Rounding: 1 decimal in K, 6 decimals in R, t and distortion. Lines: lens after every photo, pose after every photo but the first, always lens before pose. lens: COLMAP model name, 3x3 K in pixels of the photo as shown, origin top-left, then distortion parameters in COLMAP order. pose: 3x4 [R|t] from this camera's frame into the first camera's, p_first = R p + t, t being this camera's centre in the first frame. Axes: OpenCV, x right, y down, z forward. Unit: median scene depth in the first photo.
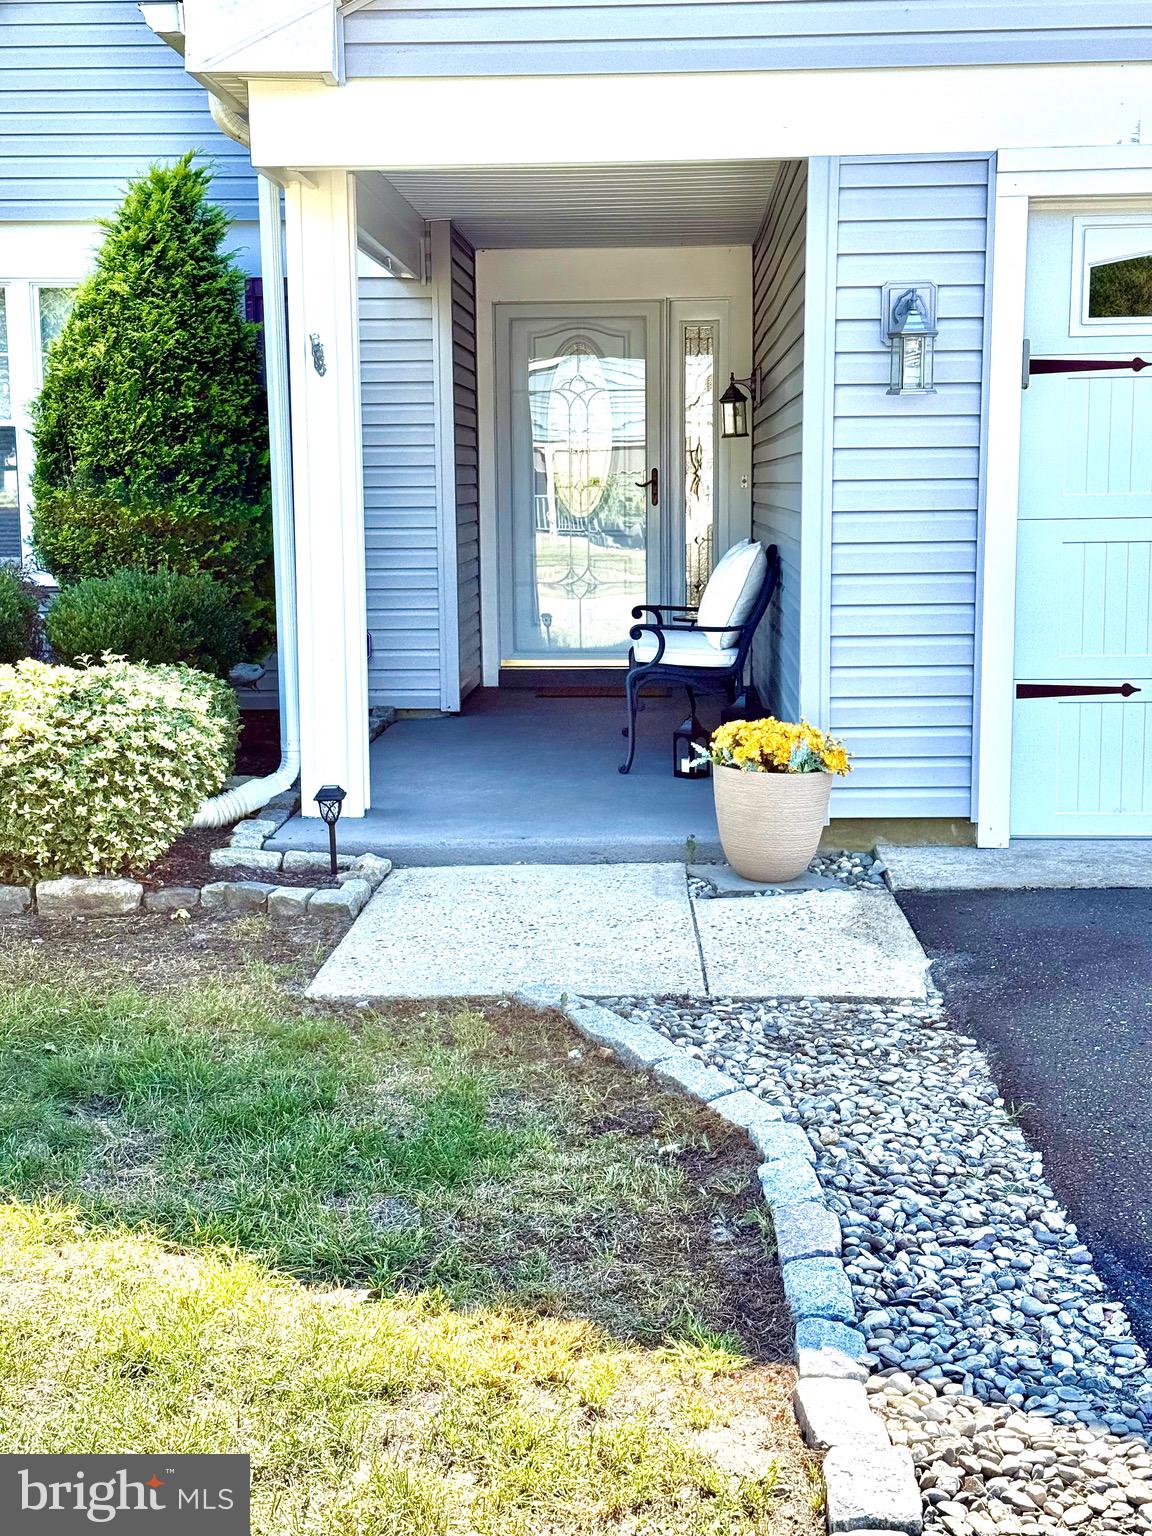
lens RADIAL K [[2152.0, 0, 576.0], [0, 2152.0, 768.0], [0, 0, 1]] dist [0.125959, -0.025128]
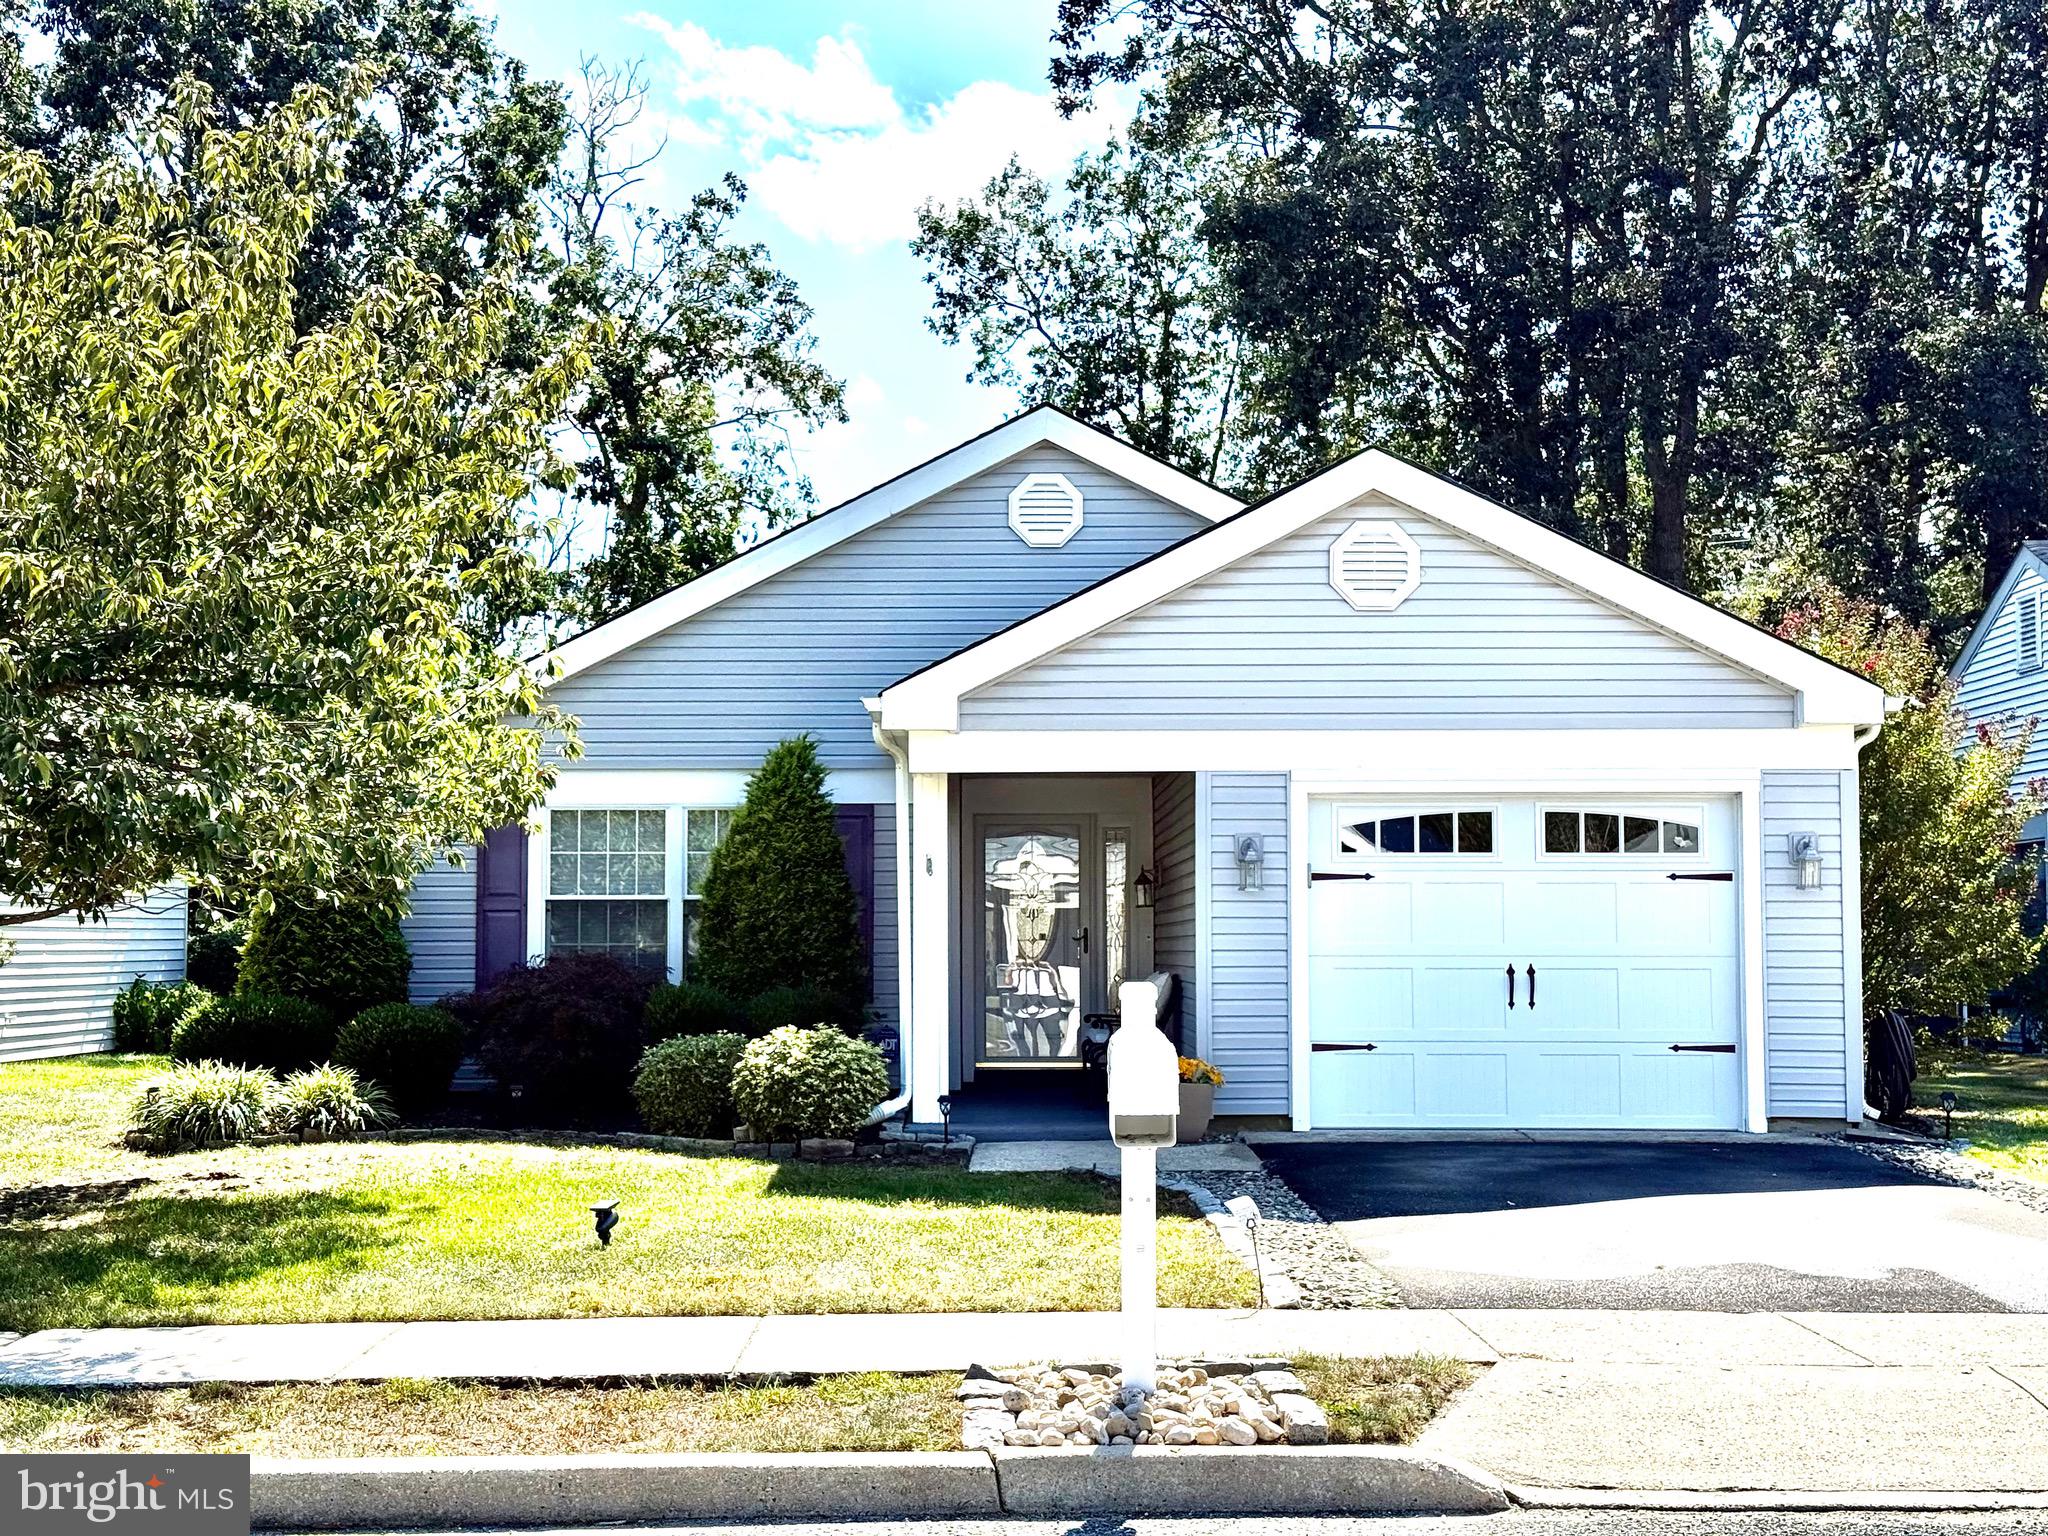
lens RADIAL K [[2869.3, 0, 1024.0], [0, 2869.3, 768.0], [0, 0, 1]] dist [0.125959, -0.025128]
pose [[0.998478, 0.009364, 0.054344, -0.183237], [0.001418, 0.980791, -0.195055, 0.214571], [-0.055126, 0.194835, 0.979286, -1.479507]]
